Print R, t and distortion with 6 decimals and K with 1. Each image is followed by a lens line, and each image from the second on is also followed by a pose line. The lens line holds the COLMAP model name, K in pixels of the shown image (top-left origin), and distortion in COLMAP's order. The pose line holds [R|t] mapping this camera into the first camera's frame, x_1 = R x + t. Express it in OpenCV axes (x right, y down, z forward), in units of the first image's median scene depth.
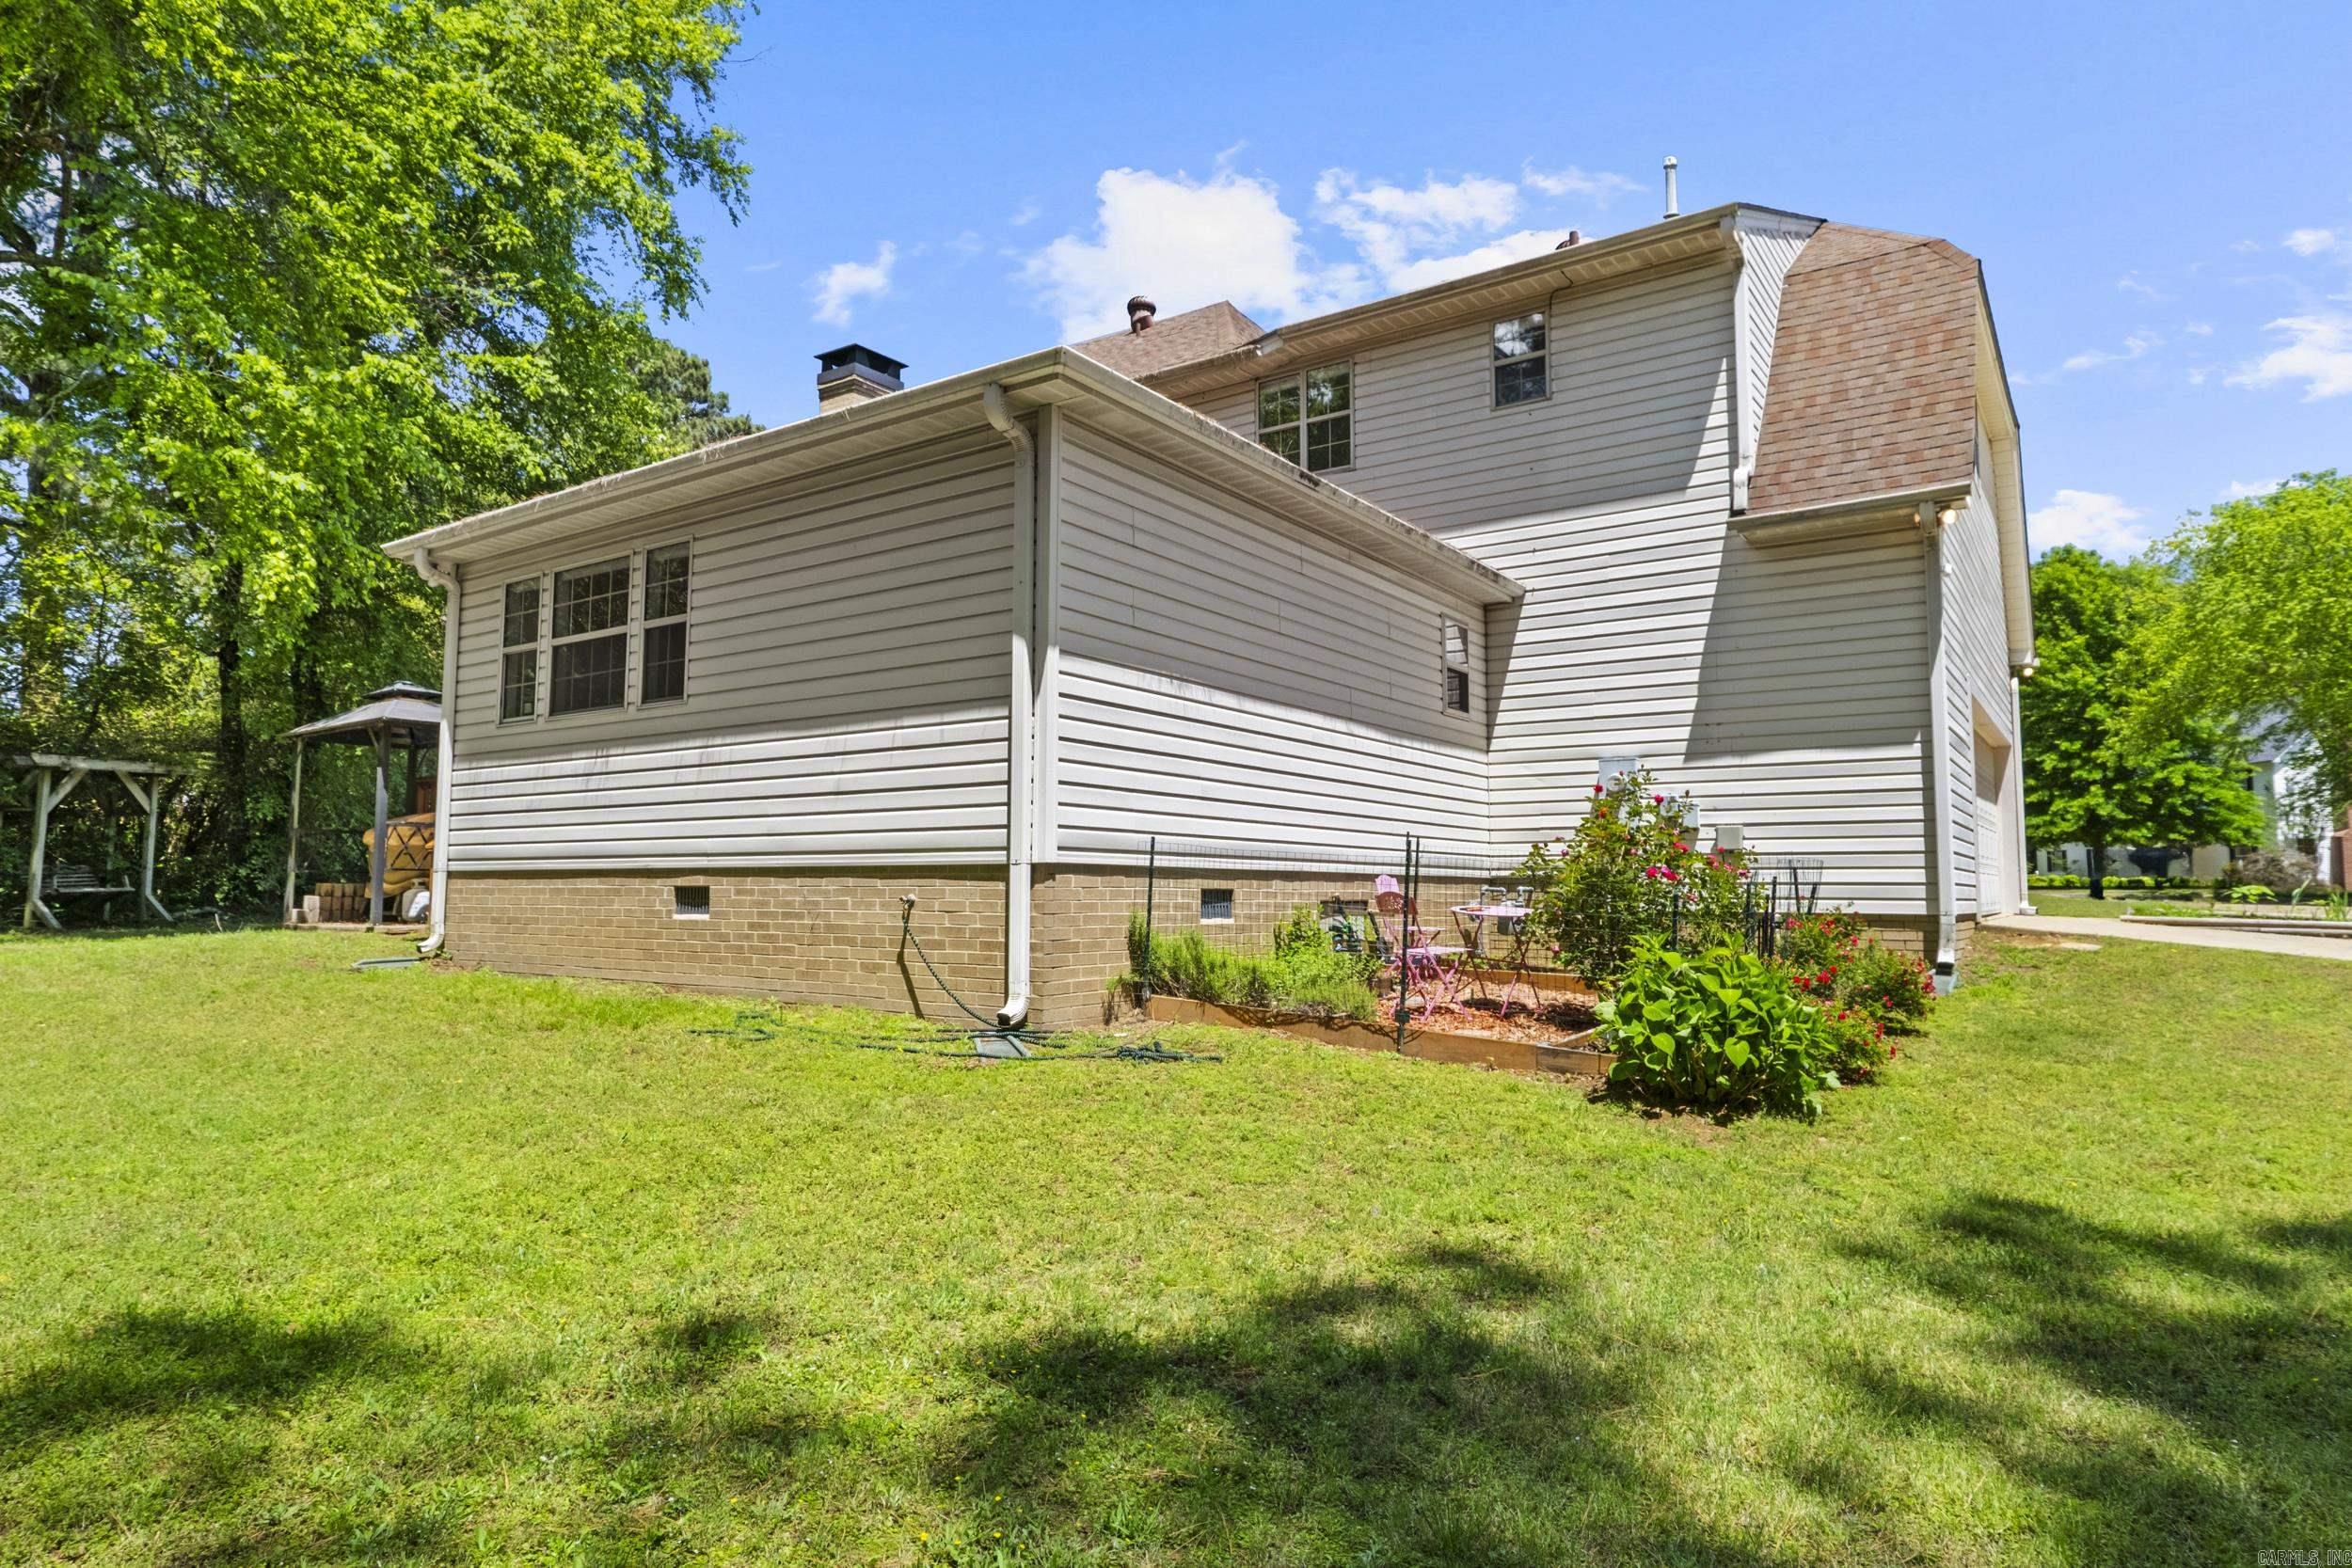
lens RADIAL K [[1388.0, 0, 1160.4], [0, 1388.0, 788.5], [0, 0, 1]] dist [-0.010918, 0.008803]
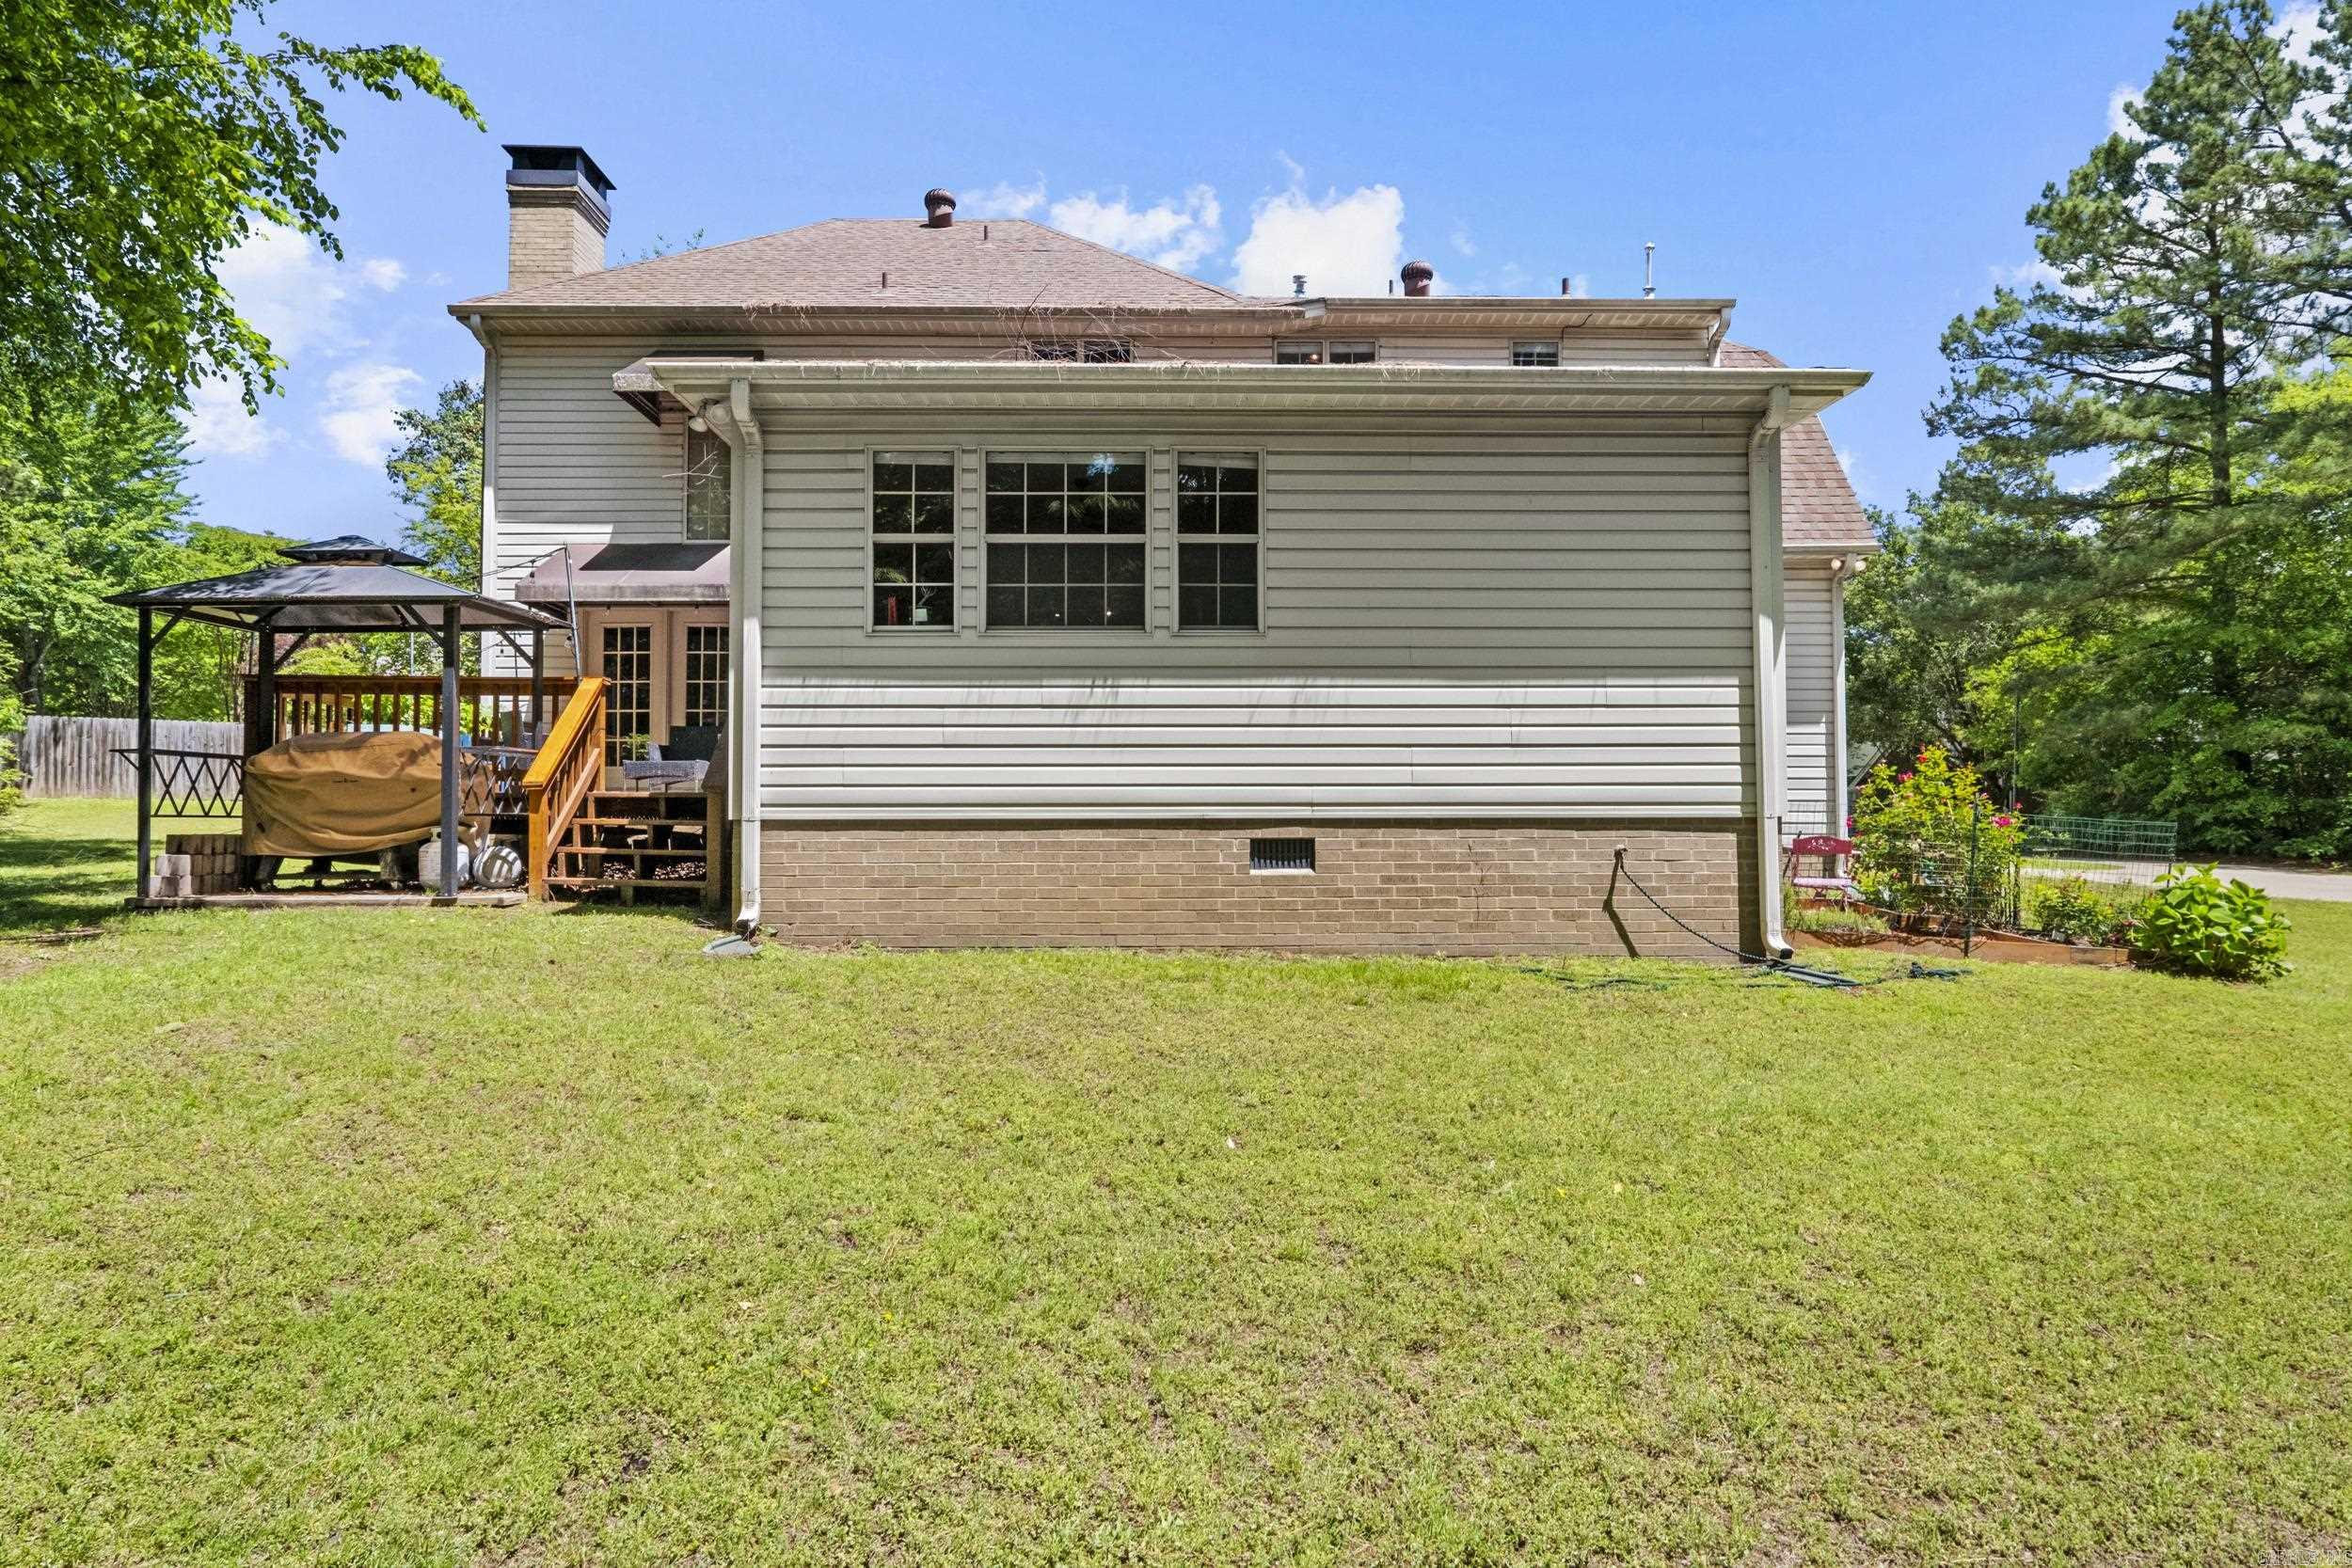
lens RADIAL K [[1388.0, 0, 1163.0], [0, 1388.0, 776.0], [0, 0, 1]] dist [-0.010918, 0.008803]
pose [[0.794854, 0.013375, 0.606654, -0.916620], [-0.039931, 0.998743, 0.030300, 0.004862], [-0.605486, -0.048308, 0.794389, 0.312655]]
